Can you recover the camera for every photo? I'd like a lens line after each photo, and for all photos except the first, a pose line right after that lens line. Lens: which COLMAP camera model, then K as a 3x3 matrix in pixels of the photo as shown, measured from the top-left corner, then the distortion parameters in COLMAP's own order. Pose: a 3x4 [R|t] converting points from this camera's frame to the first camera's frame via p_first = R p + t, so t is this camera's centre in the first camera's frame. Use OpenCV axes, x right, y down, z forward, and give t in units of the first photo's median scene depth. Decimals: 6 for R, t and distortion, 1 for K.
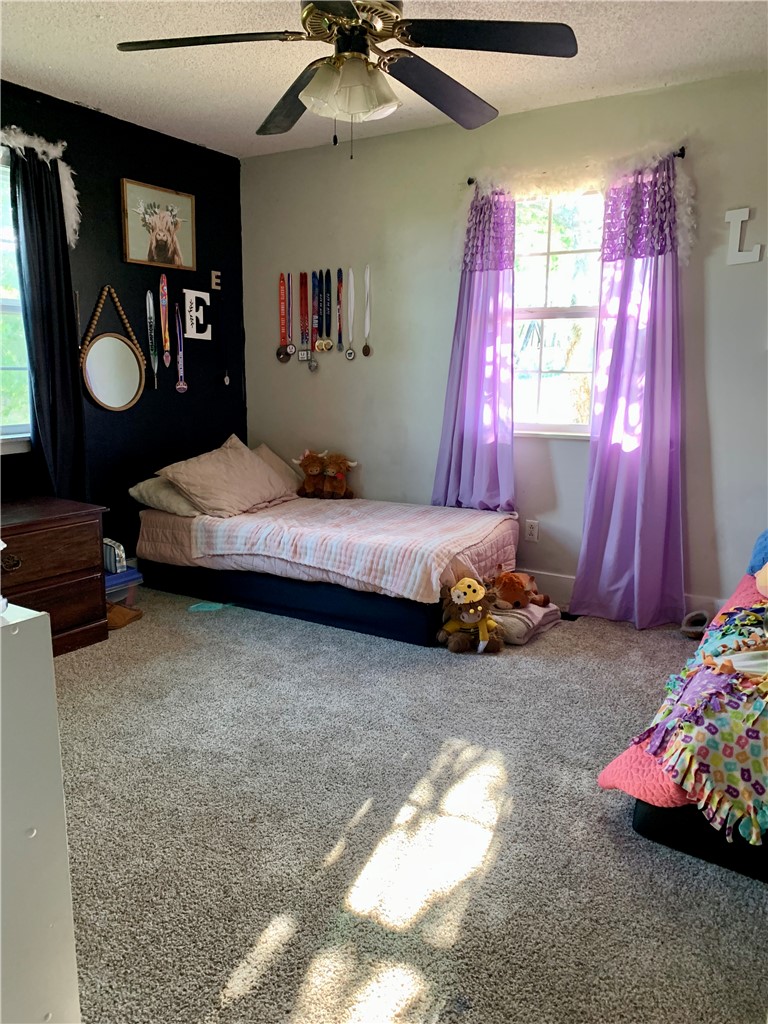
lens RADIAL K [[782.8, 0, 384.0], [0, 782.8, 512.0], [0, 0, 1]] dist [0.071401, -0.155354]
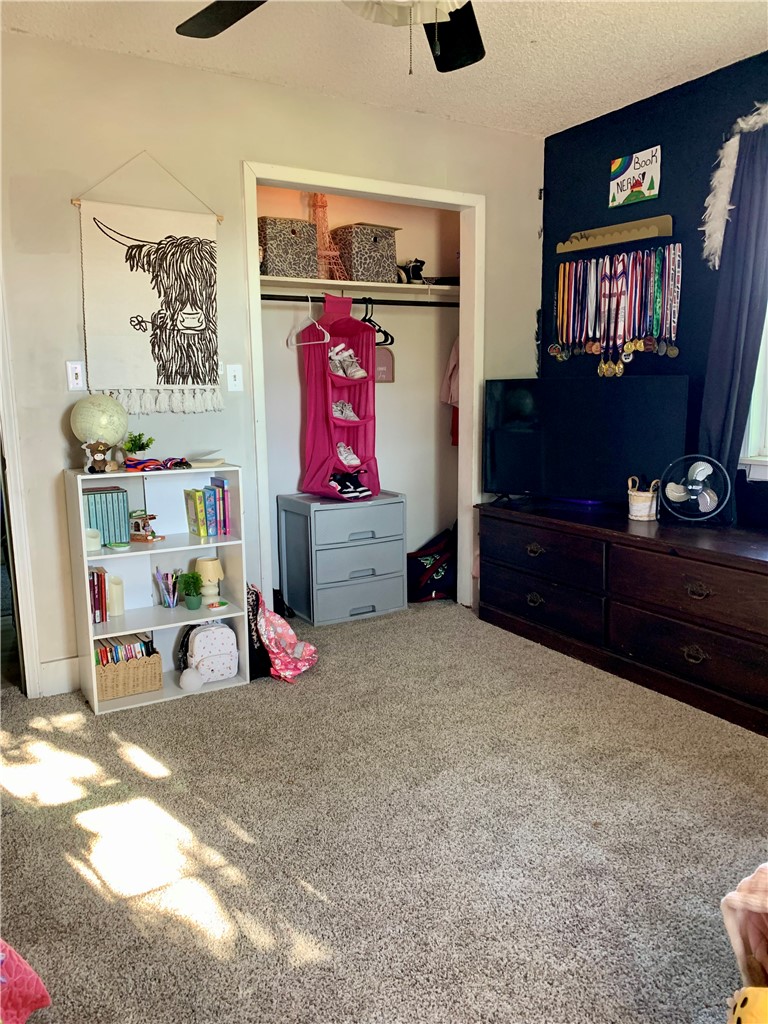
lens RADIAL K [[782.8, 0, 384.0], [0, 782.8, 512.0], [0, 0, 1]] dist [0.071401, -0.155354]
pose [[-0.454040, 0.143059, -0.879421, 0.772919], [-0.155967, 0.959024, 0.236533, -0.324865], [0.877224, 0.244556, -0.413123, 1.532043]]
